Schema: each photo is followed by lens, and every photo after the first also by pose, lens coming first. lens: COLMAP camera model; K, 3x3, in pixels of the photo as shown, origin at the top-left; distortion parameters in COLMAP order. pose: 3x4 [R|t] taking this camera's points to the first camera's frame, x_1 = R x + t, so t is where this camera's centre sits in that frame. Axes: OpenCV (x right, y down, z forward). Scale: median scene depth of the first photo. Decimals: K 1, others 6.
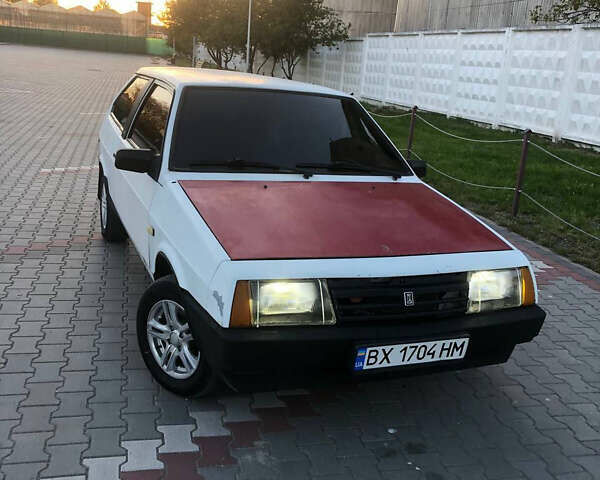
lens RADIAL K [[603.9, 0, 301.0], [0, 603.9, 180.8], [0, 0, 1]] dist [0.010643, 0.001502]
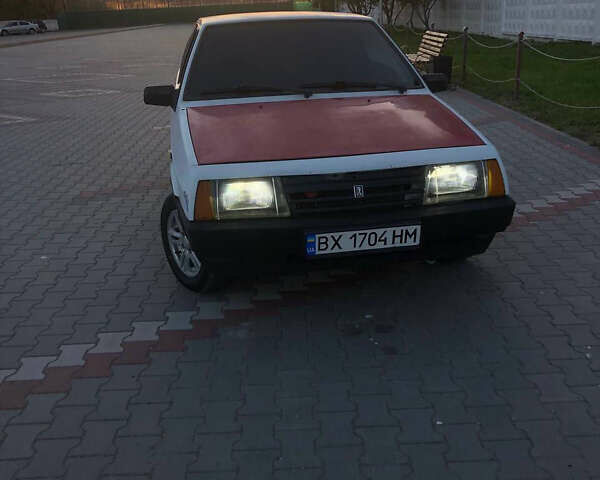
lens RADIAL K [[603.9, 0, 301.0], [0, 603.9, 180.8], [0, 0, 1]] dist [0.010643, 0.001502]
pose [[0.970436, -0.059213, -0.233984, 0.329898], [0.076813, 0.994803, 0.066829, 0.096004], [0.228811, -0.082826, 0.969941, -0.071043]]
